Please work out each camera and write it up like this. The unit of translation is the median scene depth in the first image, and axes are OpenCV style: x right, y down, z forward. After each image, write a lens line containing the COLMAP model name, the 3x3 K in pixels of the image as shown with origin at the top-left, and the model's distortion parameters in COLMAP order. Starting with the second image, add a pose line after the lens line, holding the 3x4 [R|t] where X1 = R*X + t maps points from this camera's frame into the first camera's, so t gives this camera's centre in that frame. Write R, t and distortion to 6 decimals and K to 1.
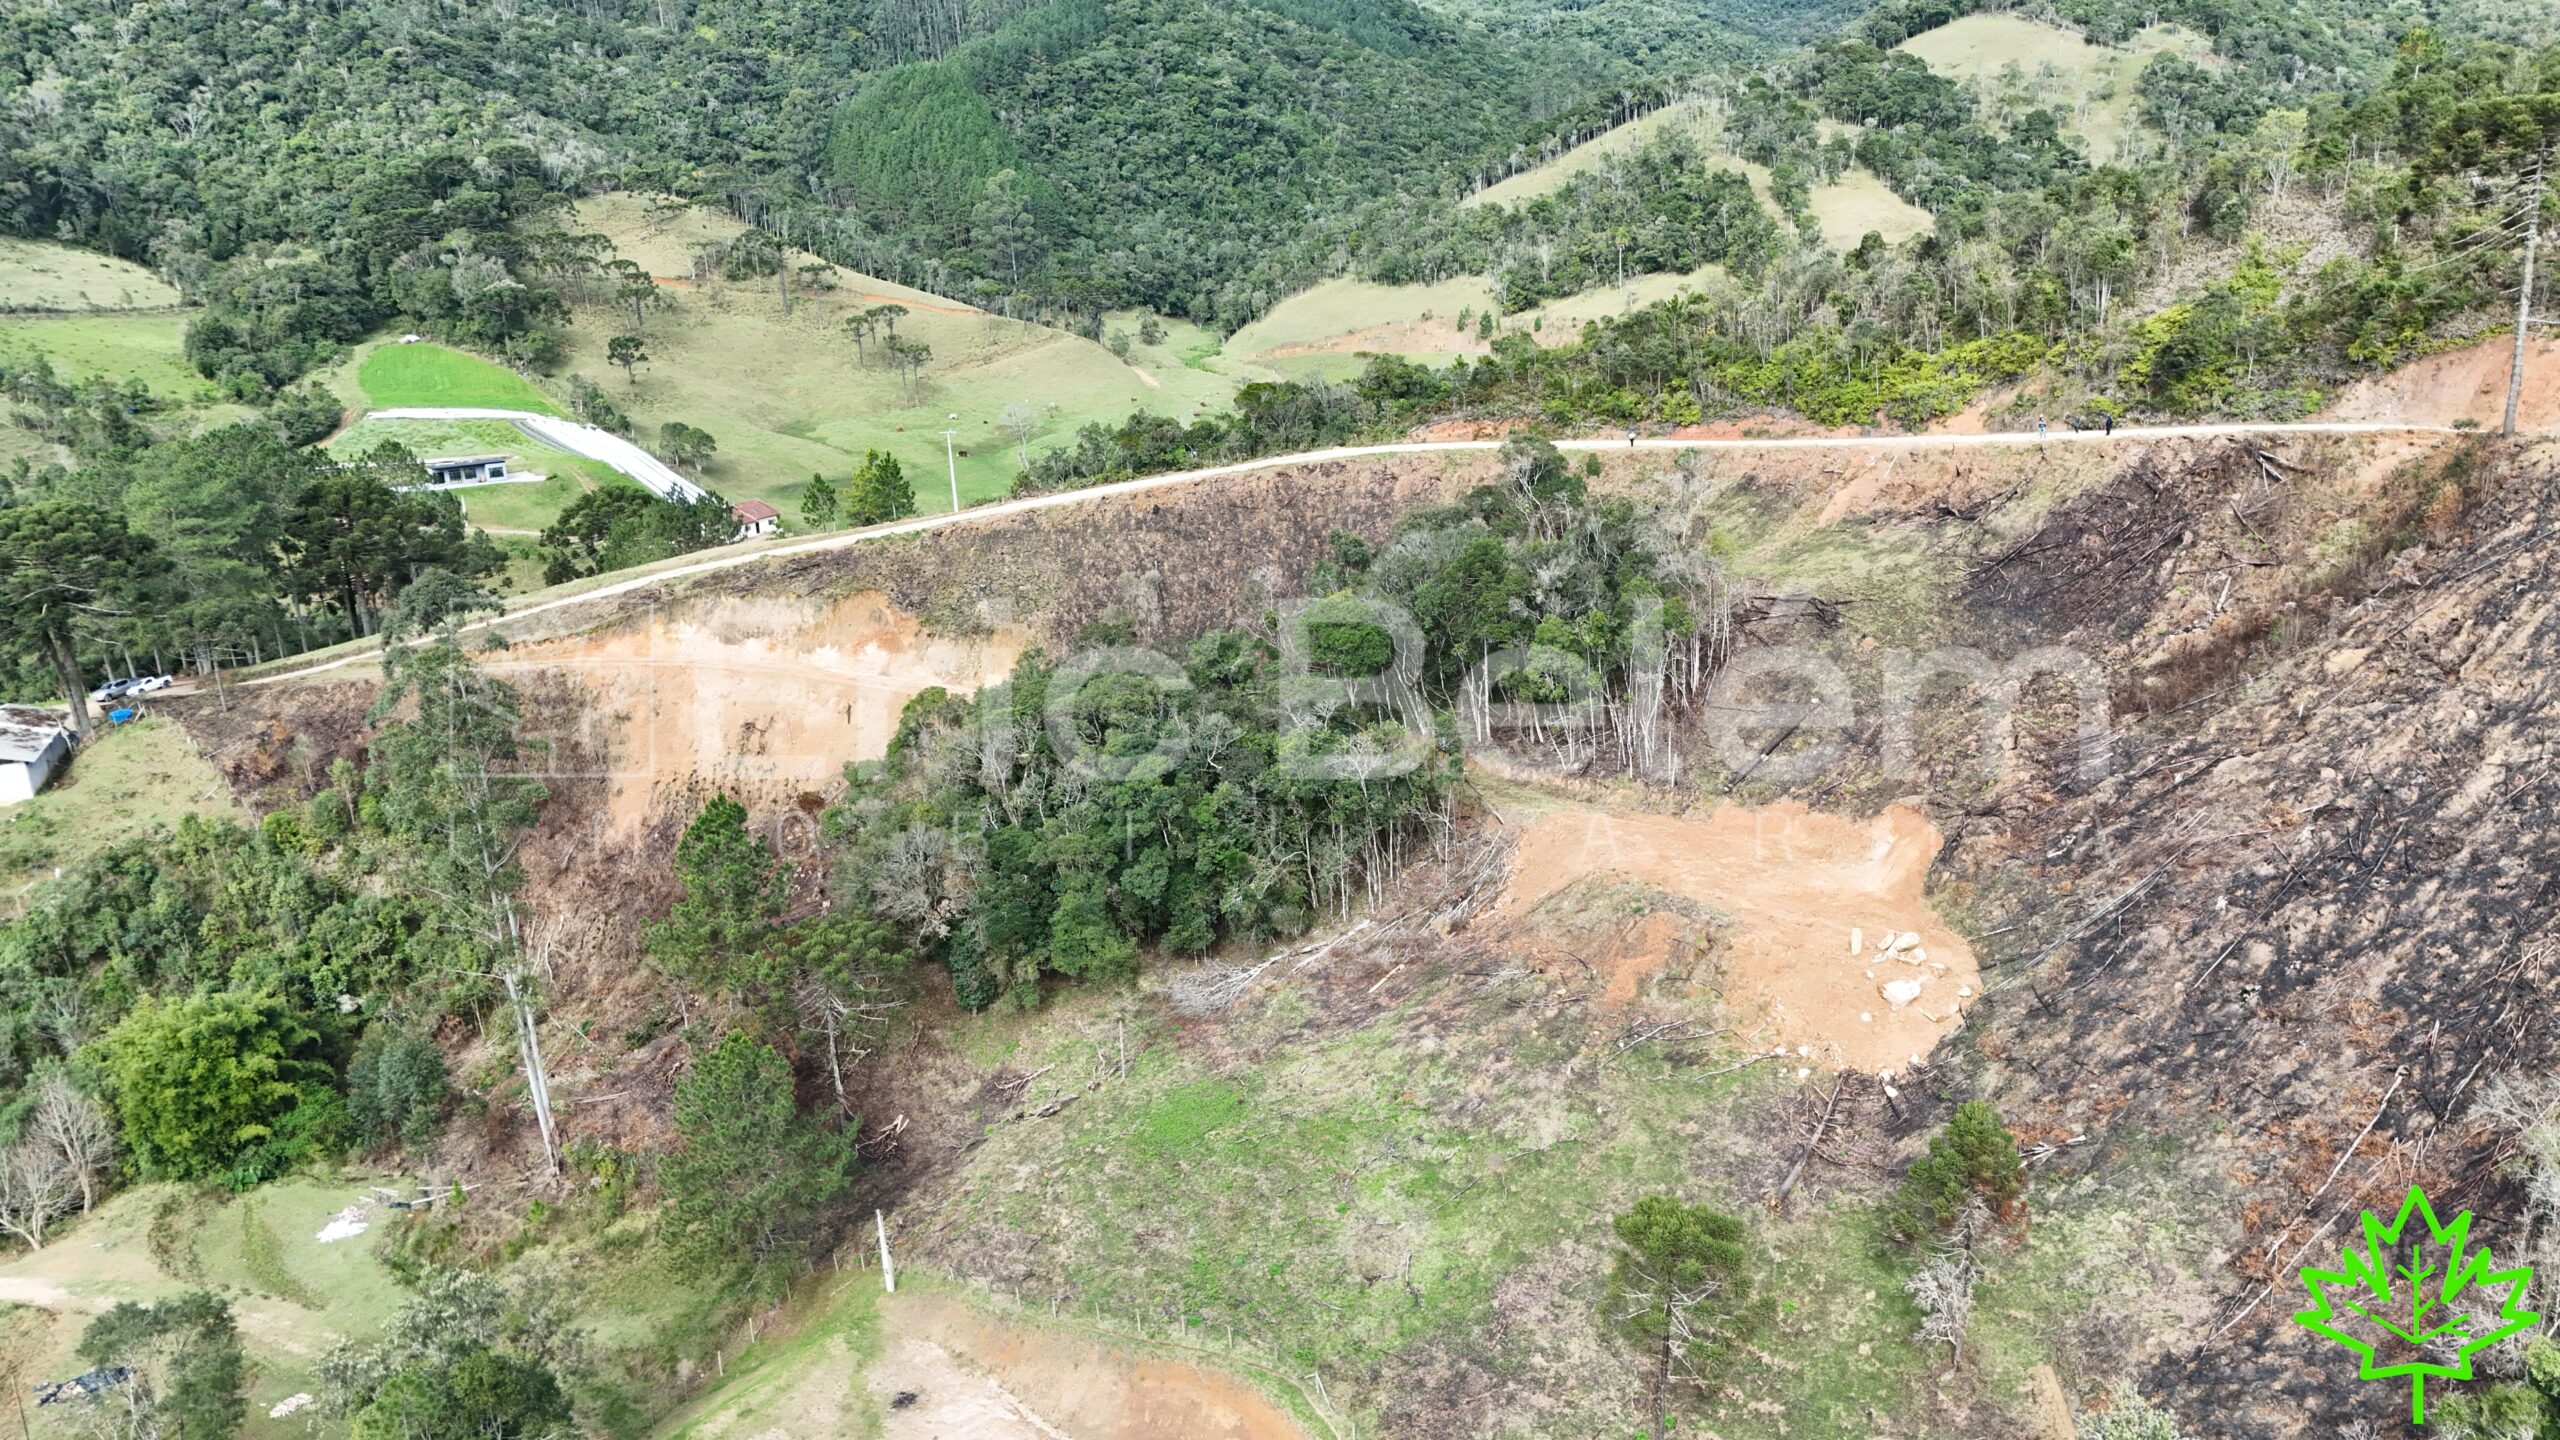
lens RADIAL K [[1886.3, 0, 1290.8], [0, 1886.3, 720.1], [0, 0, 1]] dist [0.059414, -0.045694]
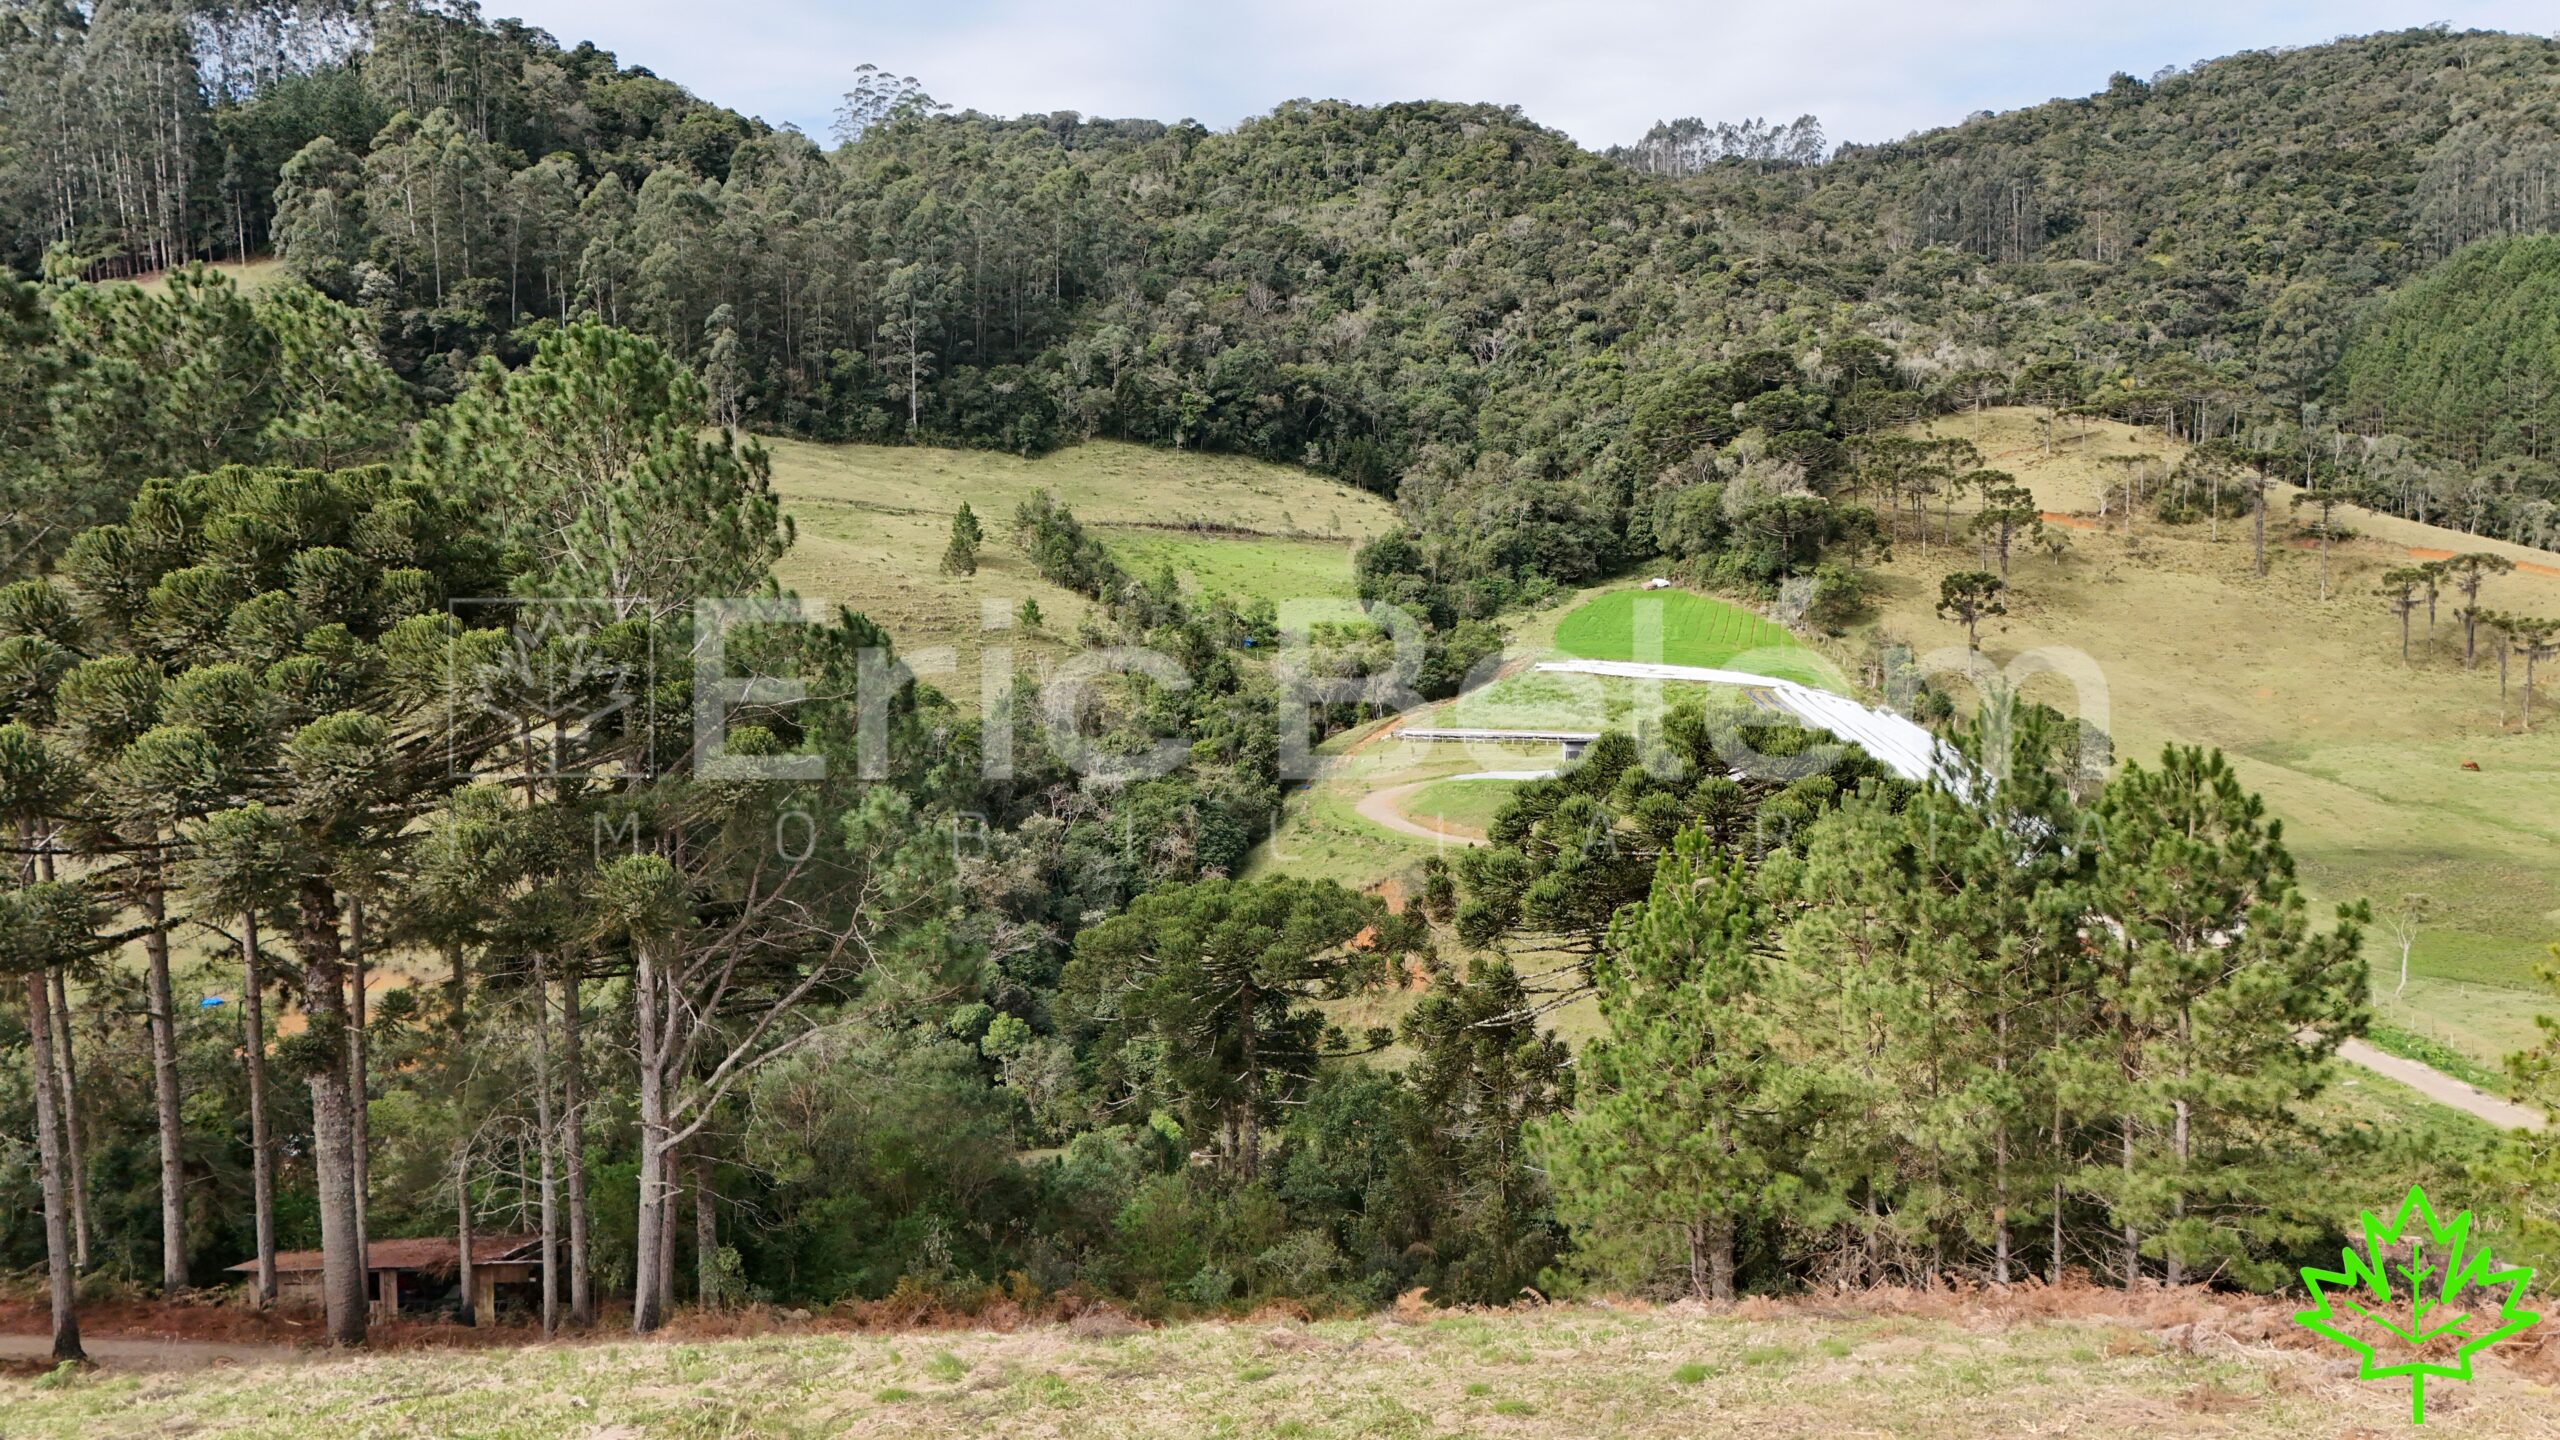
lens RADIAL K [[1886.3, 0, 1290.3], [0, 1886.3, 728.4], [0, 0, 1]] dist [0.059414, -0.045694]
pose [[0.771014, 0.069825, -0.632979, -0.117029], [-0.187132, 0.974929, -0.120395, -0.038792], [0.608703, 0.211277, 0.764750, 0.367691]]
